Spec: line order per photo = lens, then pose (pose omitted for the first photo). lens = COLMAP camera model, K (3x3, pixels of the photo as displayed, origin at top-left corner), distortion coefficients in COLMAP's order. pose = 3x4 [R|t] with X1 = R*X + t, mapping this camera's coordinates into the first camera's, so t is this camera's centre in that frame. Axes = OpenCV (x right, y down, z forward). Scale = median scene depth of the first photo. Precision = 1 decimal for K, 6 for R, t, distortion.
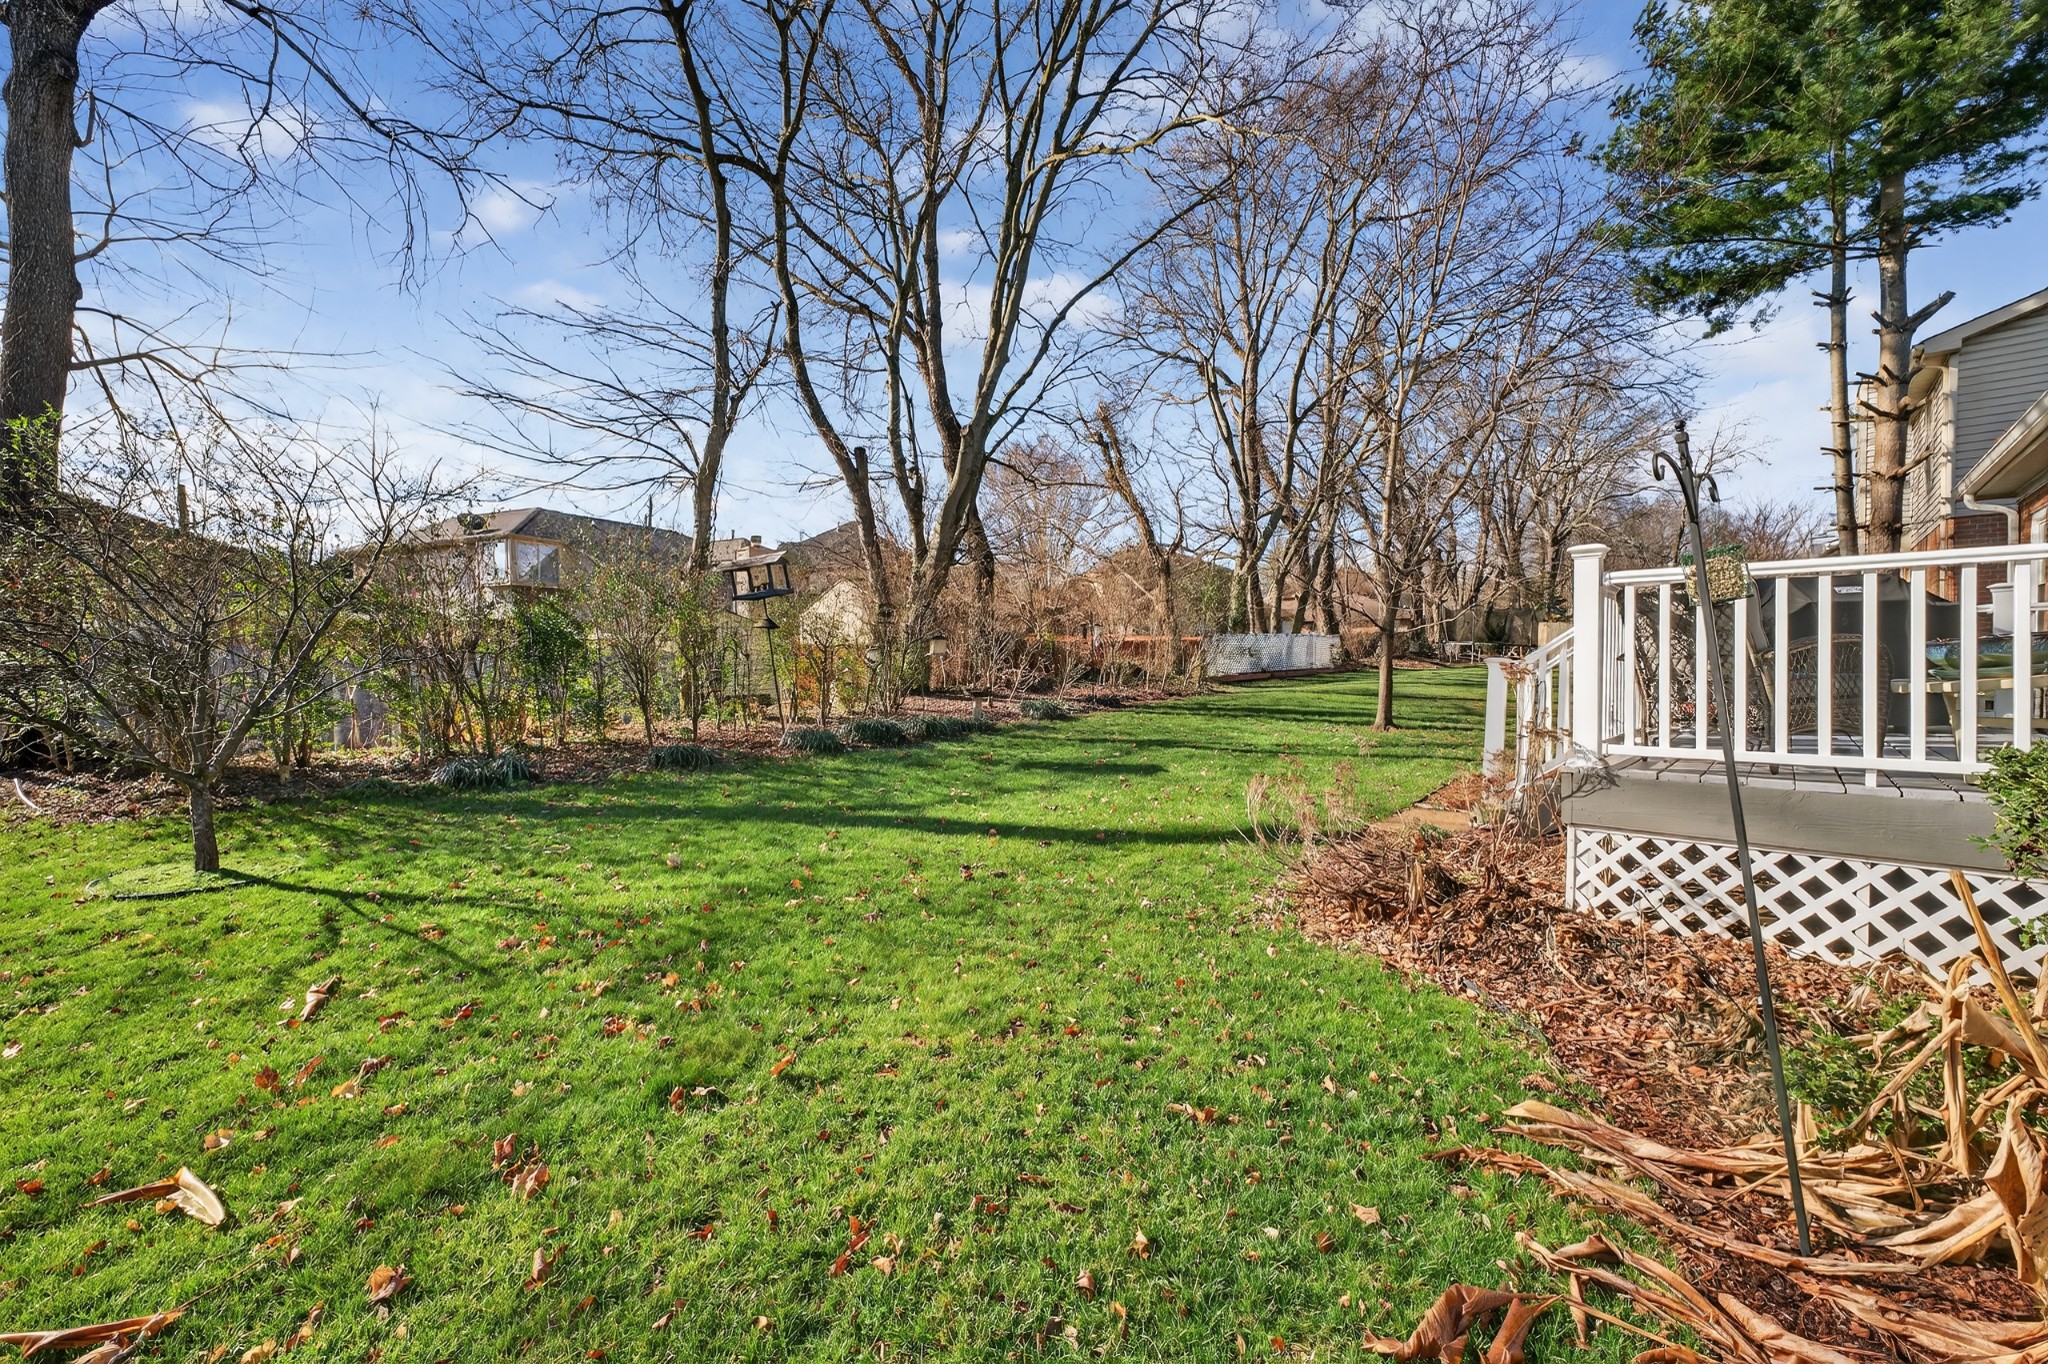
lens RADIAL K [[818.4, 0, 1008.7], [0, 818.4, 685.1], [0, 0, 1]] dist [-0.001048, 0.000389]
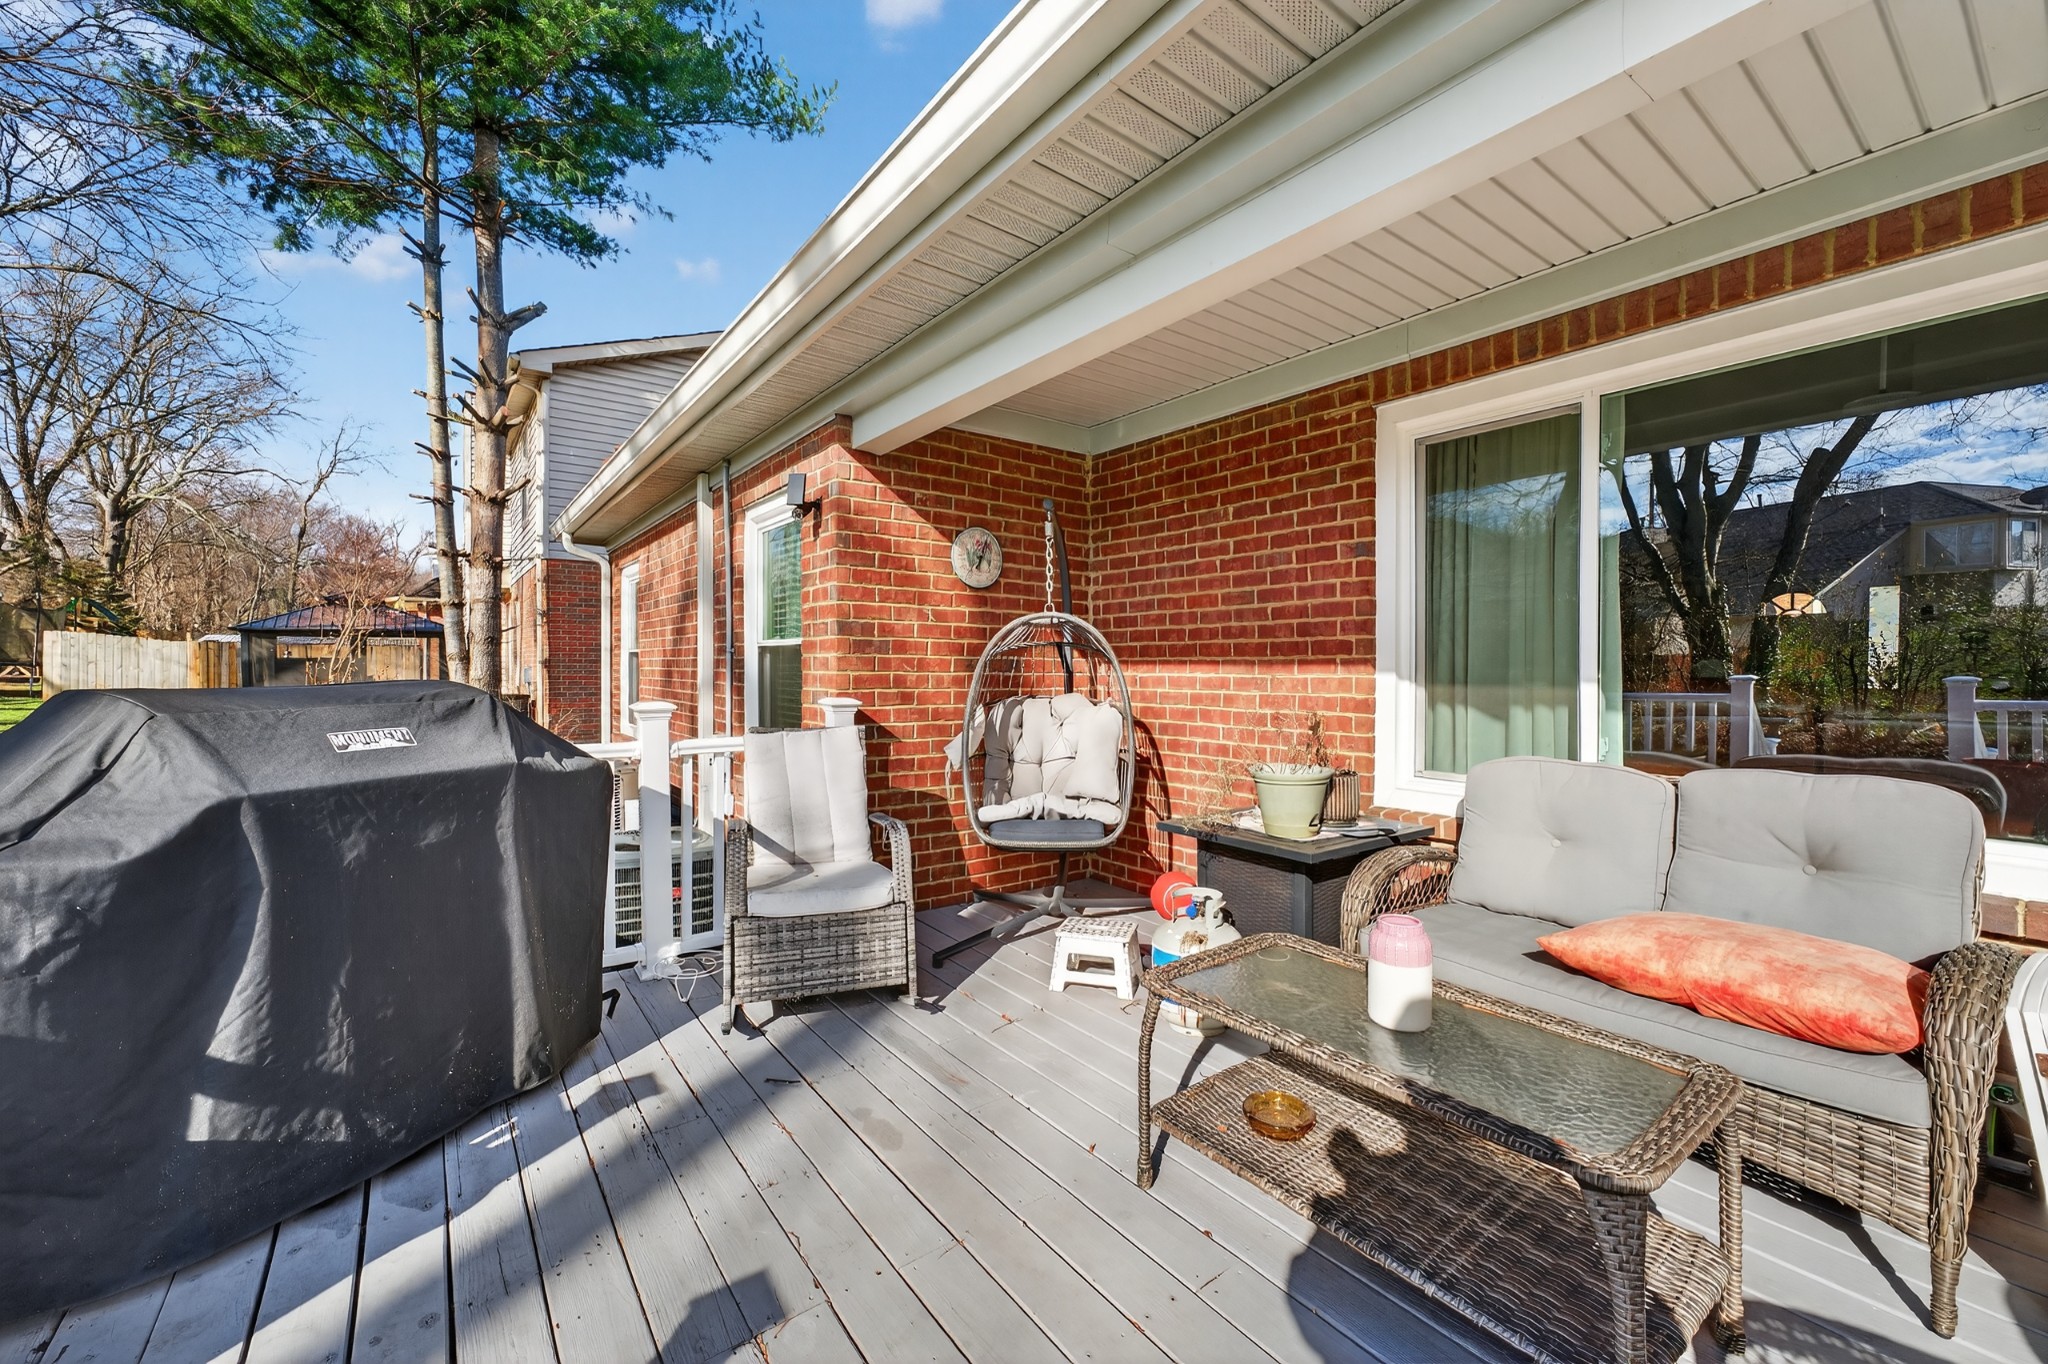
lens RADIAL K [[818.4, 0, 1027.2], [0, 818.4, 678.2], [0, 0, 1]] dist [-0.001048, 0.000389]
pose [[0.172919, -0.004288, 0.984927, 0.347692], [0.015676, 0.999876, 0.001601, -0.064333], [-0.984811, 0.015162, 0.172965, 0.317197]]
